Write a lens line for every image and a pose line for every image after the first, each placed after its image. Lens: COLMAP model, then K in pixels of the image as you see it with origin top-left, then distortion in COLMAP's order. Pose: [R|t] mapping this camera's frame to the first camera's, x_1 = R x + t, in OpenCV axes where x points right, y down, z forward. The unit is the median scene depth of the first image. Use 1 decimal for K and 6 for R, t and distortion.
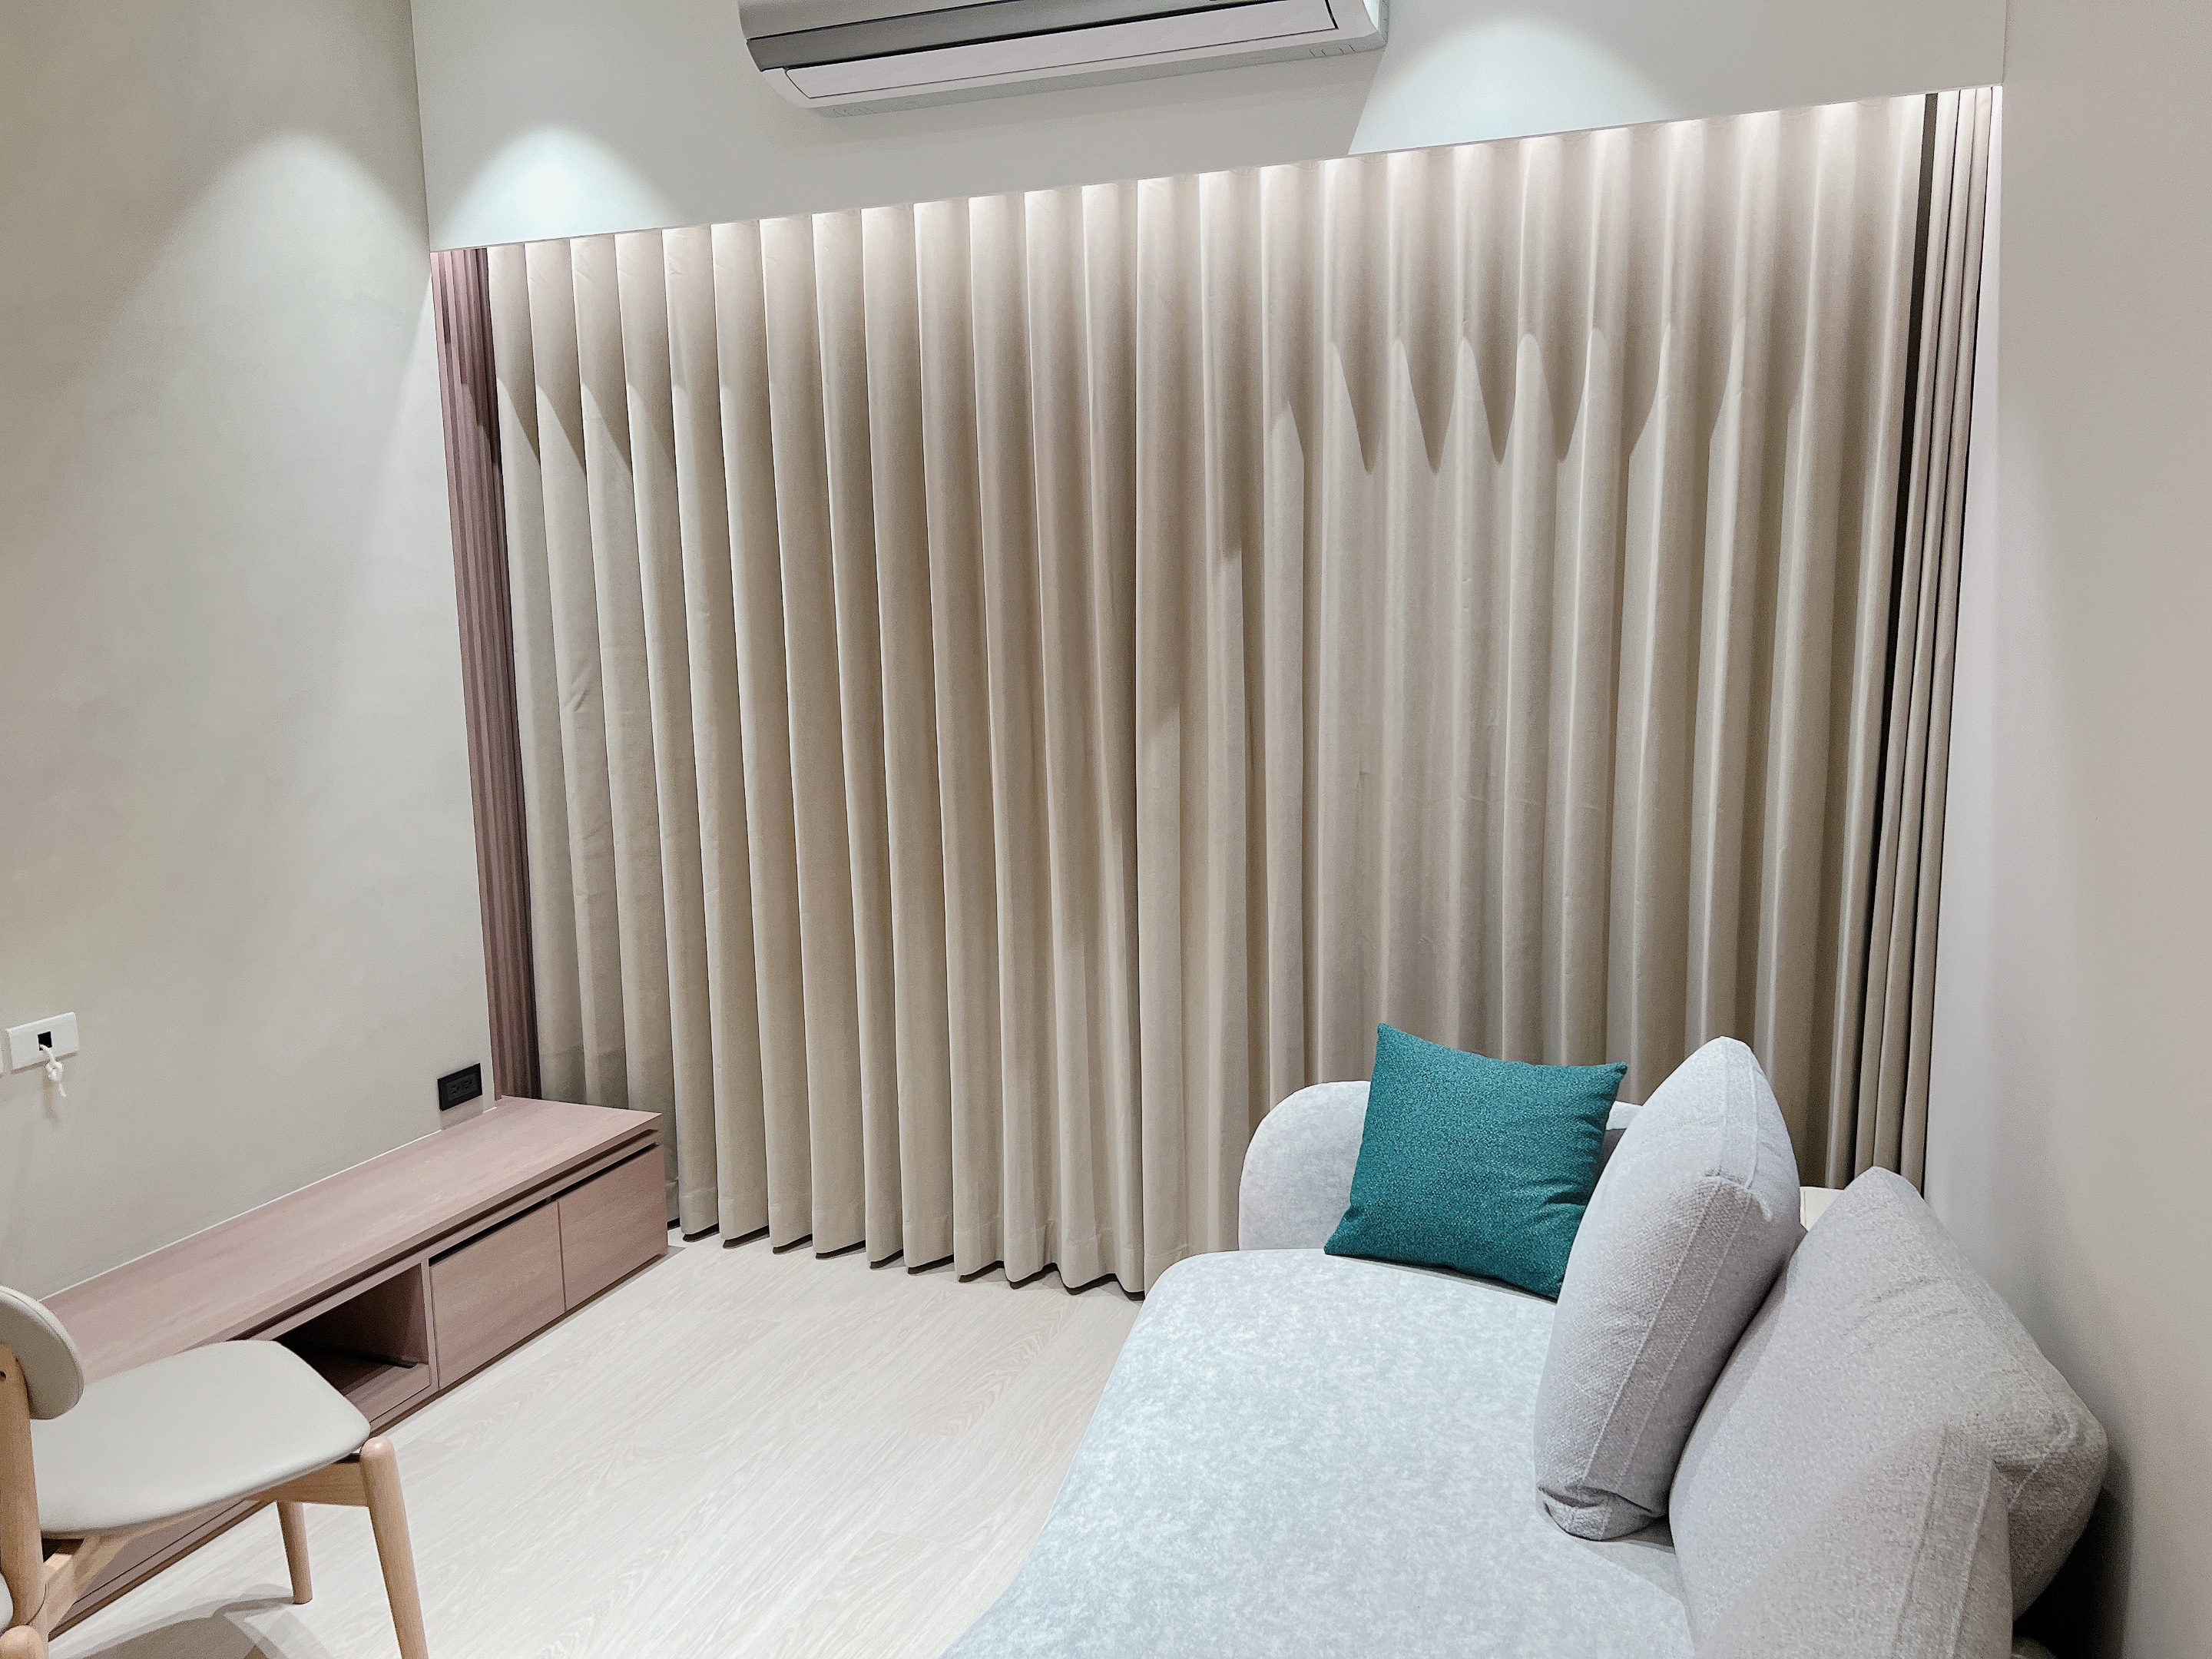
lens RADIAL K [[1677.3, 0, 1112.3], [0, 1677.3, 849.1], [0, 0, 1]] dist [0.002818, -0.005064]
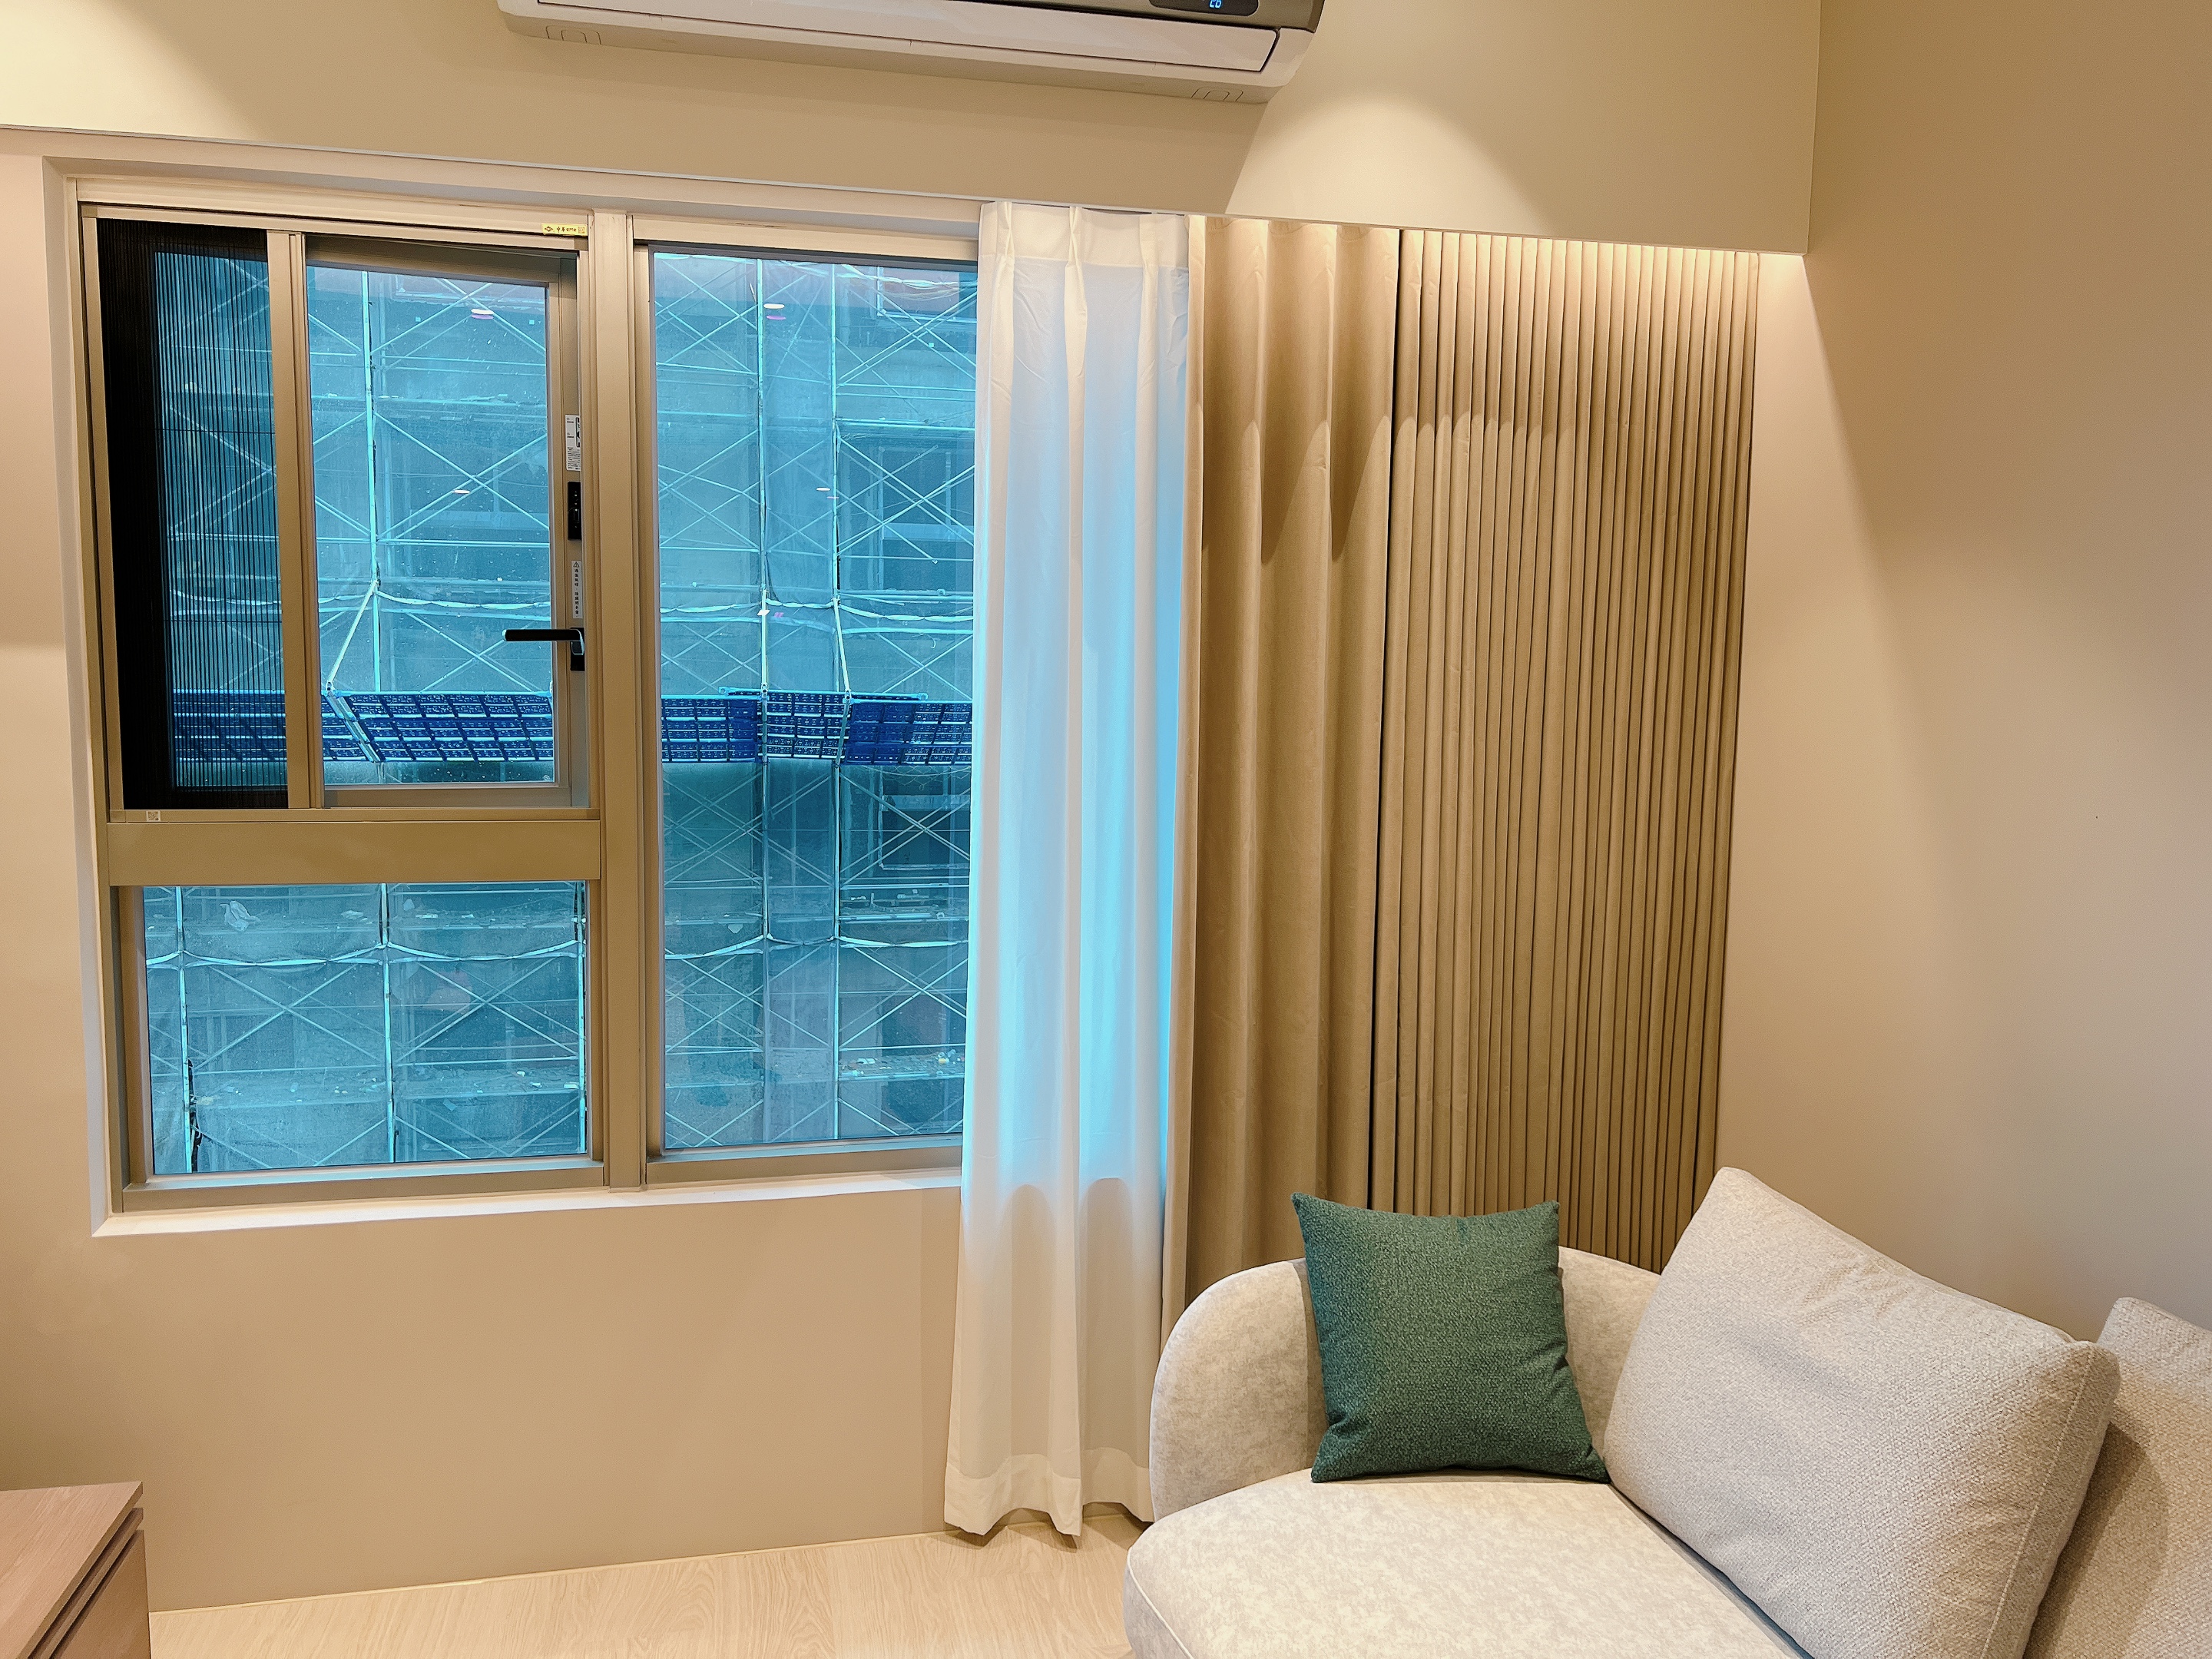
lens RADIAL K [[1627.8, 0, 1106.0], [0, 1627.8, 829.5], [0, 0, 1]] dist [-0.007114, -0.006555]
pose [[0.829228, -0.025461, 0.558331, -0.395697], [0.057644, 0.997531, -0.040123, -0.058331], [-0.555931, 0.065455, 0.828648, 0.345932]]
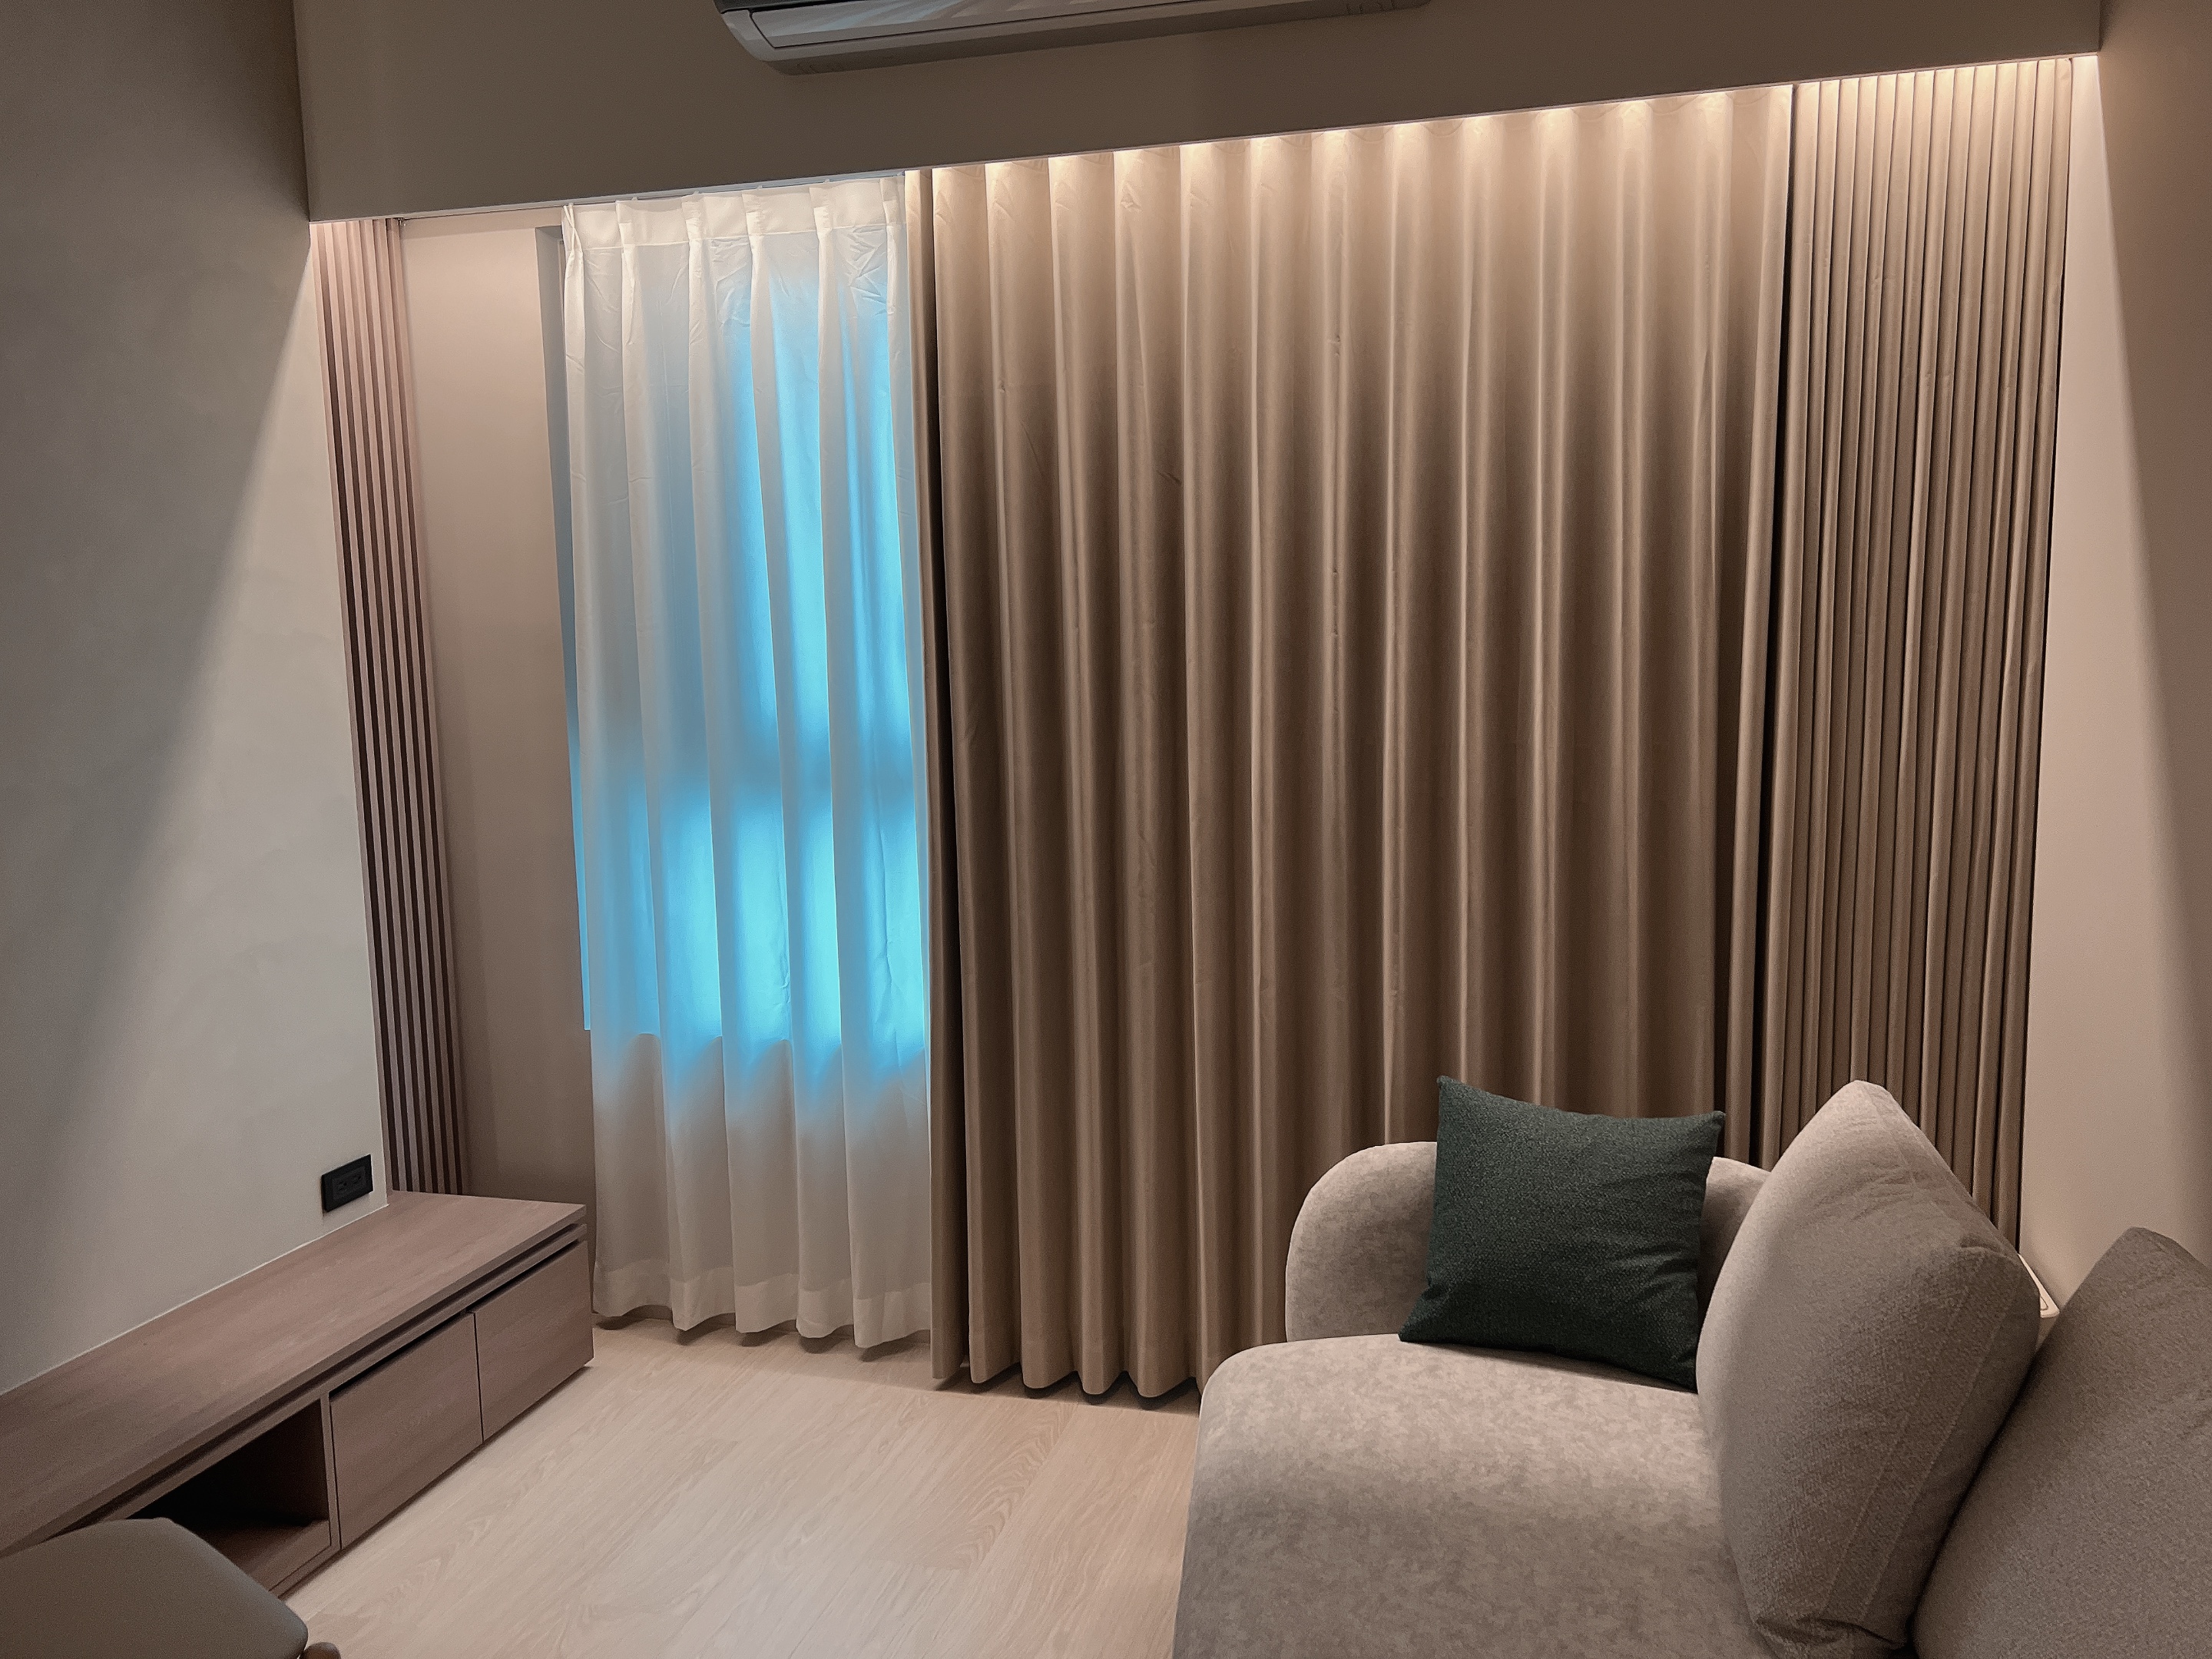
lens RADIAL K [[1677.3, 0, 1112.3], [0, 1677.3, 849.1], [0, 0, 1]] dist [0.002818, -0.005064]
pose [[0.994522, -0.017783, 0.103001, -0.107465], [0.021099, 0.999291, -0.031193, 0.006178], [-0.102373, 0.033196, 0.994192, 0.122085]]
